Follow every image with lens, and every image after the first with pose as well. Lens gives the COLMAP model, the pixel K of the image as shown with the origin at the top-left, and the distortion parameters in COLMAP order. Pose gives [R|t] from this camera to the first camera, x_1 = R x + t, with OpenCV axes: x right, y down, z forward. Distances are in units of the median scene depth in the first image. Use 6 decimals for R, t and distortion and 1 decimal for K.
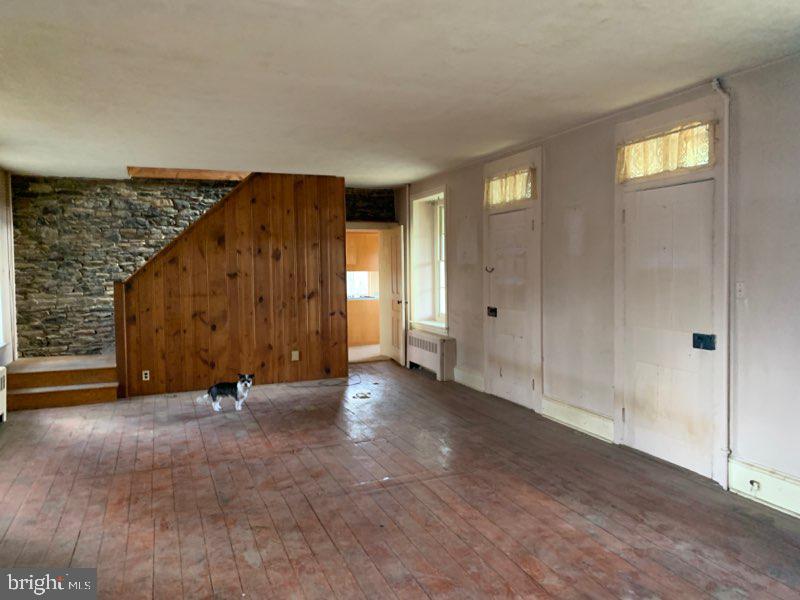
lens RADIAL K [[606.0, 0, 409.1], [0, 606.0, 296.7], [0, 0, 1]] dist [0.102318, -0.143722]
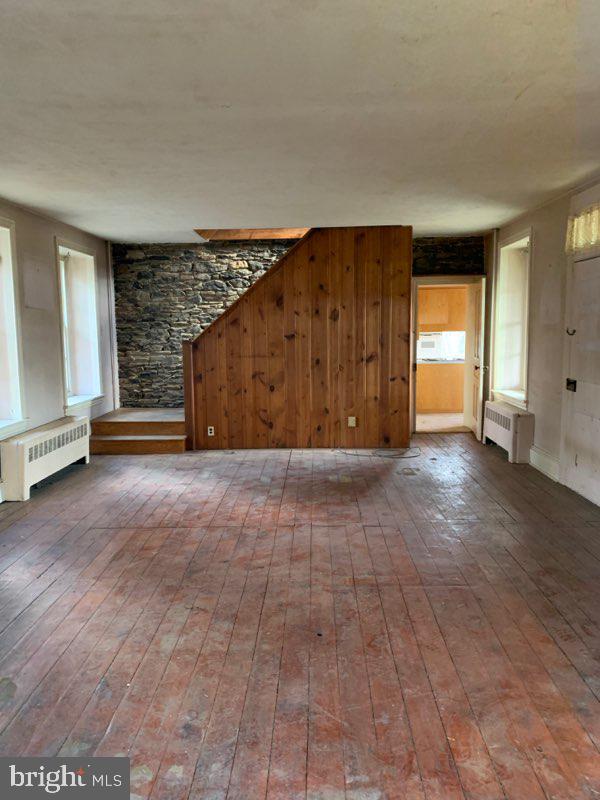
lens RADIAL K [[606.0, 0, 300.0], [0, 606.0, 400.0], [0, 0, 1]] dist [0.102318, -0.143722]
pose [[0.914797, 0.051268, -0.400648, 0.121642], [-0.021138, 0.996629, 0.079266, -0.010771], [0.403361, -0.064043, 0.912797, 0.104256]]
